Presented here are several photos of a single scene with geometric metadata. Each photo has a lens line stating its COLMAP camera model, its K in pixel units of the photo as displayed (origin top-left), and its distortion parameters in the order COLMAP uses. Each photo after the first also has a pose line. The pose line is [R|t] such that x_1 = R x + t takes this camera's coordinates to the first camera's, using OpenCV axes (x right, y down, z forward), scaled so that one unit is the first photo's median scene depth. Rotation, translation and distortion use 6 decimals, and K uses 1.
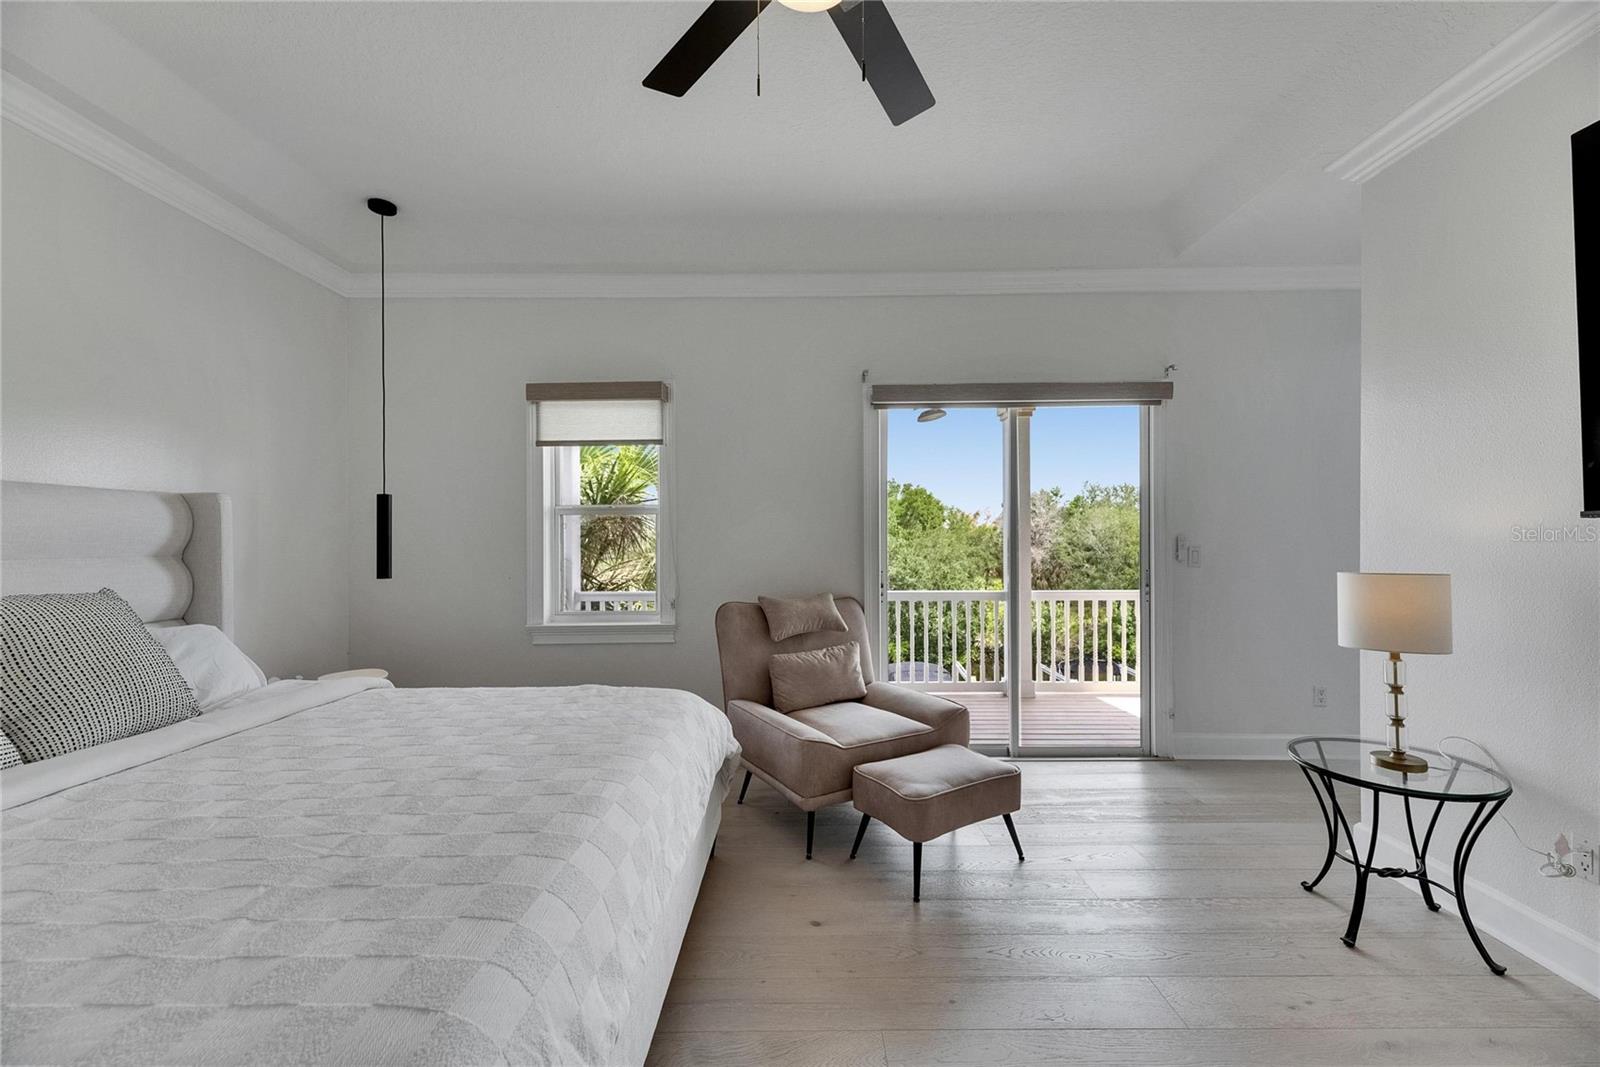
lens RADIAL K [[642.1, 0, 795.0], [0, 642.1, 542.9], [0, 0, 1]] dist [0.005829, -0.001368]
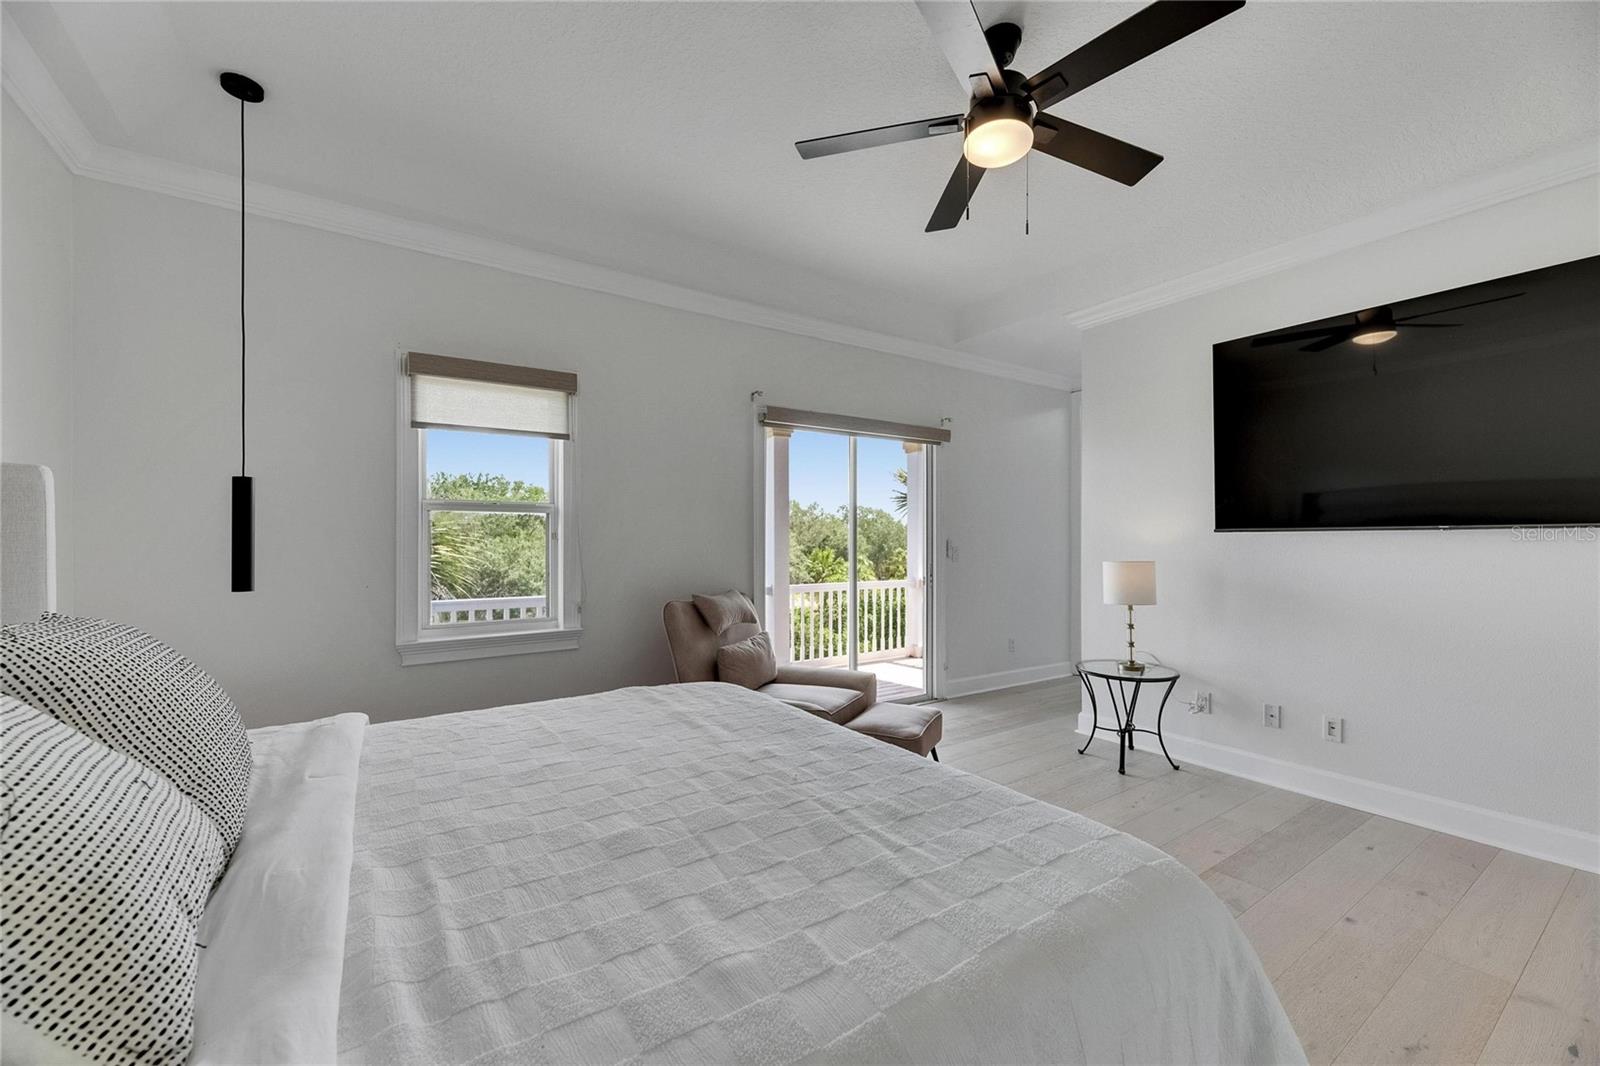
lens RADIAL K [[642.1, 0, 799.5], [0, 642.1, 541.8], [0, 0, 1]] dist [0.005829, -0.001368]
pose [[0.826067, 0.003692, 0.563559, -0.518862], [-0.000855, 0.999986, -0.005298, 0.002209], [-0.563571, 0.003894, 0.826059, 0.030101]]
